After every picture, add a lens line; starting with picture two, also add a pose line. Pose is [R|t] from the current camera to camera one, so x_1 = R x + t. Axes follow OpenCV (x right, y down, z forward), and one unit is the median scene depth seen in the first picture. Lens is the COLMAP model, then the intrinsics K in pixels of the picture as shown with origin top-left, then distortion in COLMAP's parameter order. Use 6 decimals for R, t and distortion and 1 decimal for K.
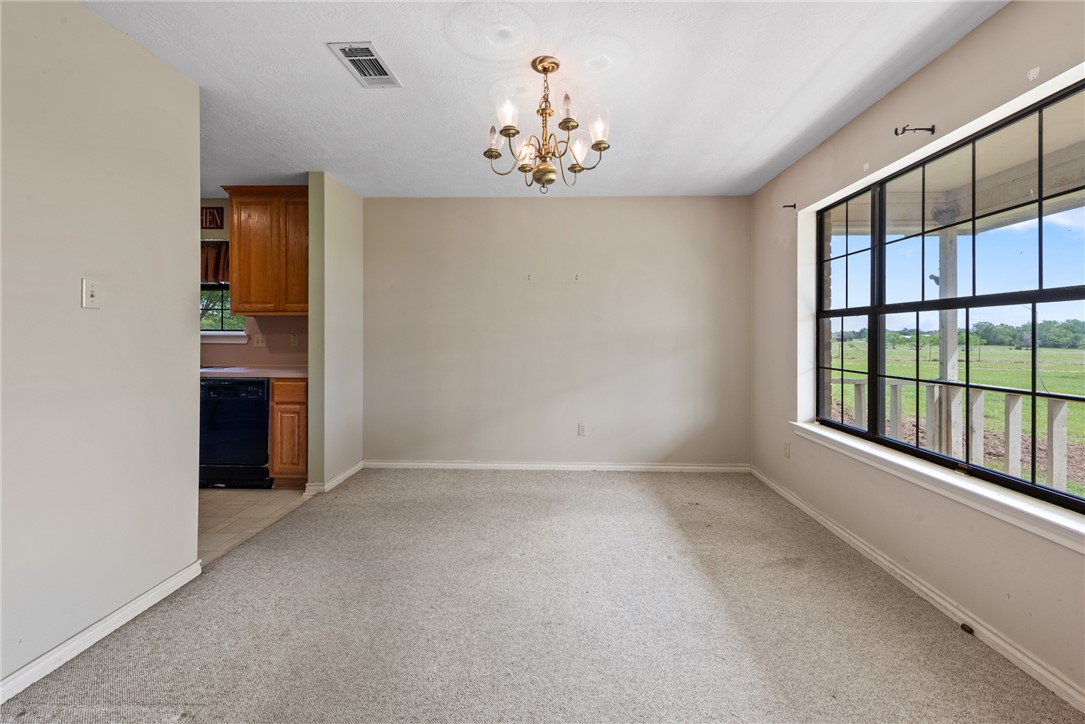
lens RADIAL K [[453.7, 0, 553.6], [0, 453.7, 335.1], [0, 0, 1]] dist [0.003336, -0.000547]
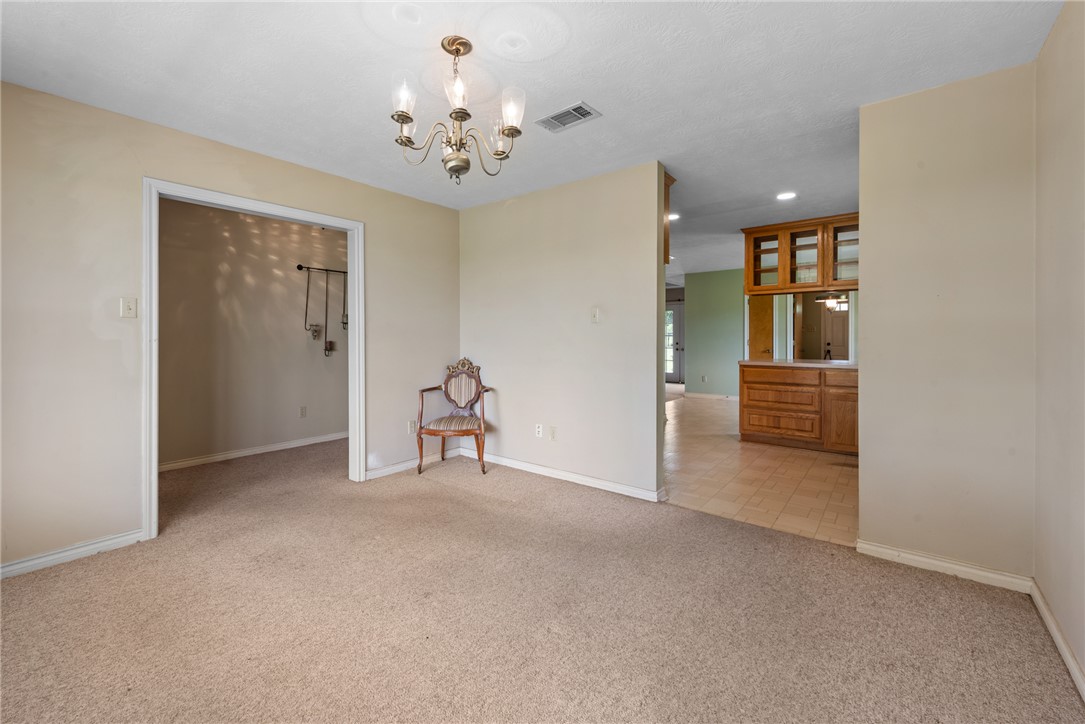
lens RADIAL K [[453.7, 0, 539.0], [0, 453.7, 337.1], [0, 0, 1]] dist [0.003336, -0.000547]
pose [[-0.611183, -0.000103, -0.791489, 0.516973], [0.001228, 0.999999, -0.001079, 0.005756], [0.791488, -0.001631, -0.611182, 1.408773]]
